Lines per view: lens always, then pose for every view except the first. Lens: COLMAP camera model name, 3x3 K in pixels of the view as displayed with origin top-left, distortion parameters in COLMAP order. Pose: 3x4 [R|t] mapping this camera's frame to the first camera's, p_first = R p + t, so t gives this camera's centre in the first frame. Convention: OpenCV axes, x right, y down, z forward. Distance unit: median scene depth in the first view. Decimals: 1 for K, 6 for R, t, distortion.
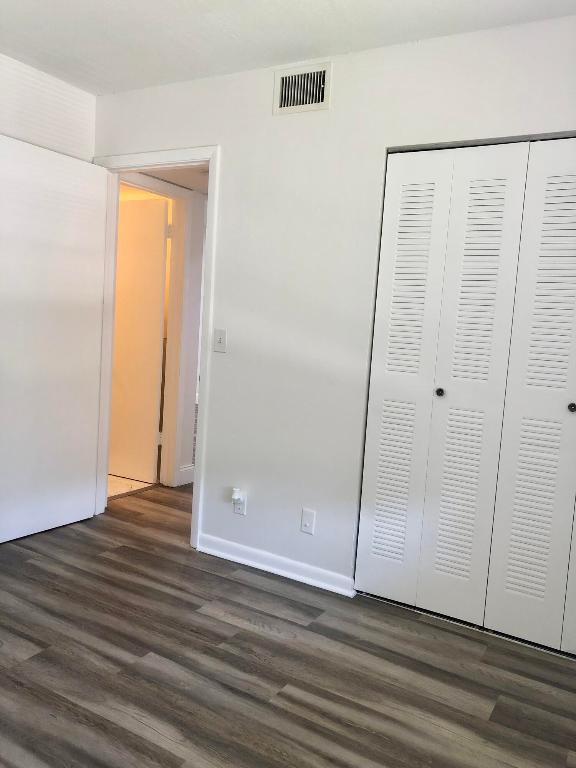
lens RADIAL K [[625.2, 0, 286.7], [0, 625.2, 385.7], [0, 0, 1]] dist [0.029464, -0.020318]
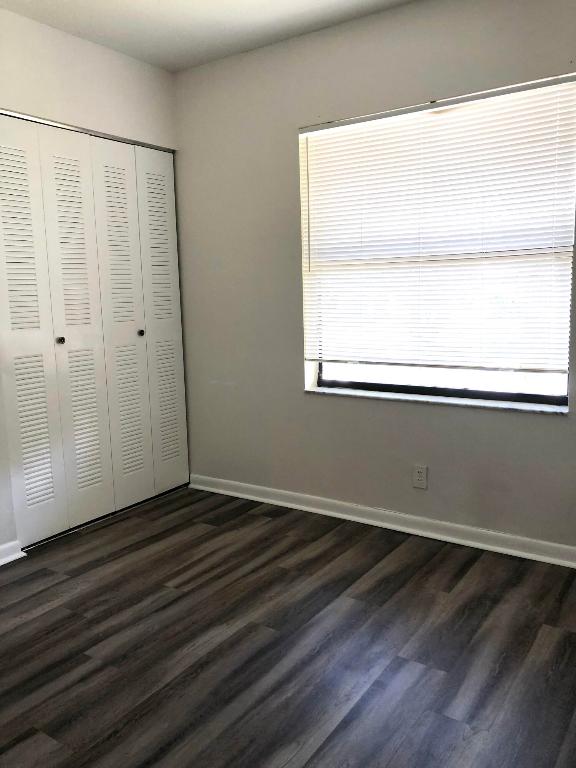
lens RADIAL K [[625.2, 0, 286.3], [0, 625.2, 383.0], [0, 0, 1]] dist [0.029464, -0.020318]
pose [[0.065998, -0.219302, 0.973422, -1.021331], [0.129920, 0.969133, 0.209527, -0.120237], [-0.989326, 0.112639, 0.092452, 0.576020]]
